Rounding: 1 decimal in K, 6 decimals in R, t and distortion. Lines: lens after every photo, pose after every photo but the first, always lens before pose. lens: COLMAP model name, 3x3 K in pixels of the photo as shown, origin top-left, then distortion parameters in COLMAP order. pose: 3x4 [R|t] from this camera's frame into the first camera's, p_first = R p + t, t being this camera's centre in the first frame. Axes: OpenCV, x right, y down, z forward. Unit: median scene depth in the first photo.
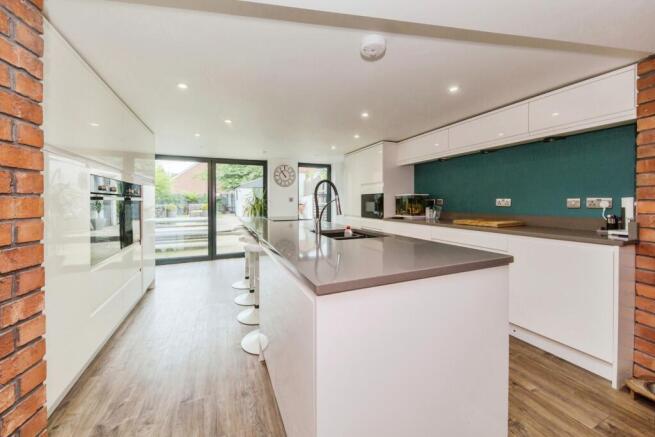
lens RADIAL K [[249.2, 0, 327.7], [0, 249.2, 203.6], [0, 0, 1]] dist [0.027232, 0.000046]
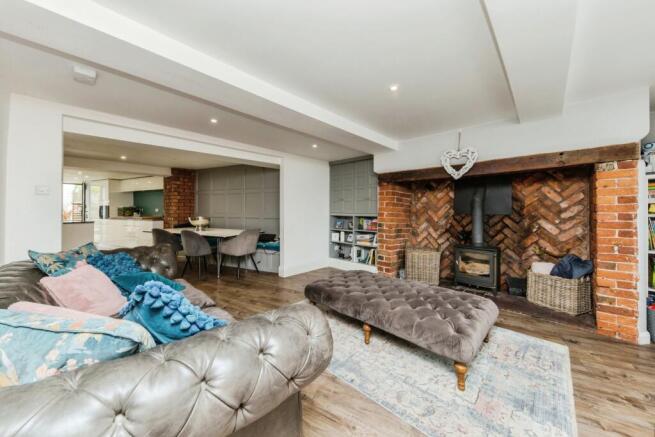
lens RADIAL K [[235.2, 0, 328.0], [0, 235.2, 204.4], [0, 0, 1]] dist [-0.000550, -0.000135]
pose [[0.779519, 0.008468, 0.626321, 0.404560], [0.005050, 0.999791, -0.019802, -0.005674], [-0.626358, 0.018599, 0.779314, -1.517869]]
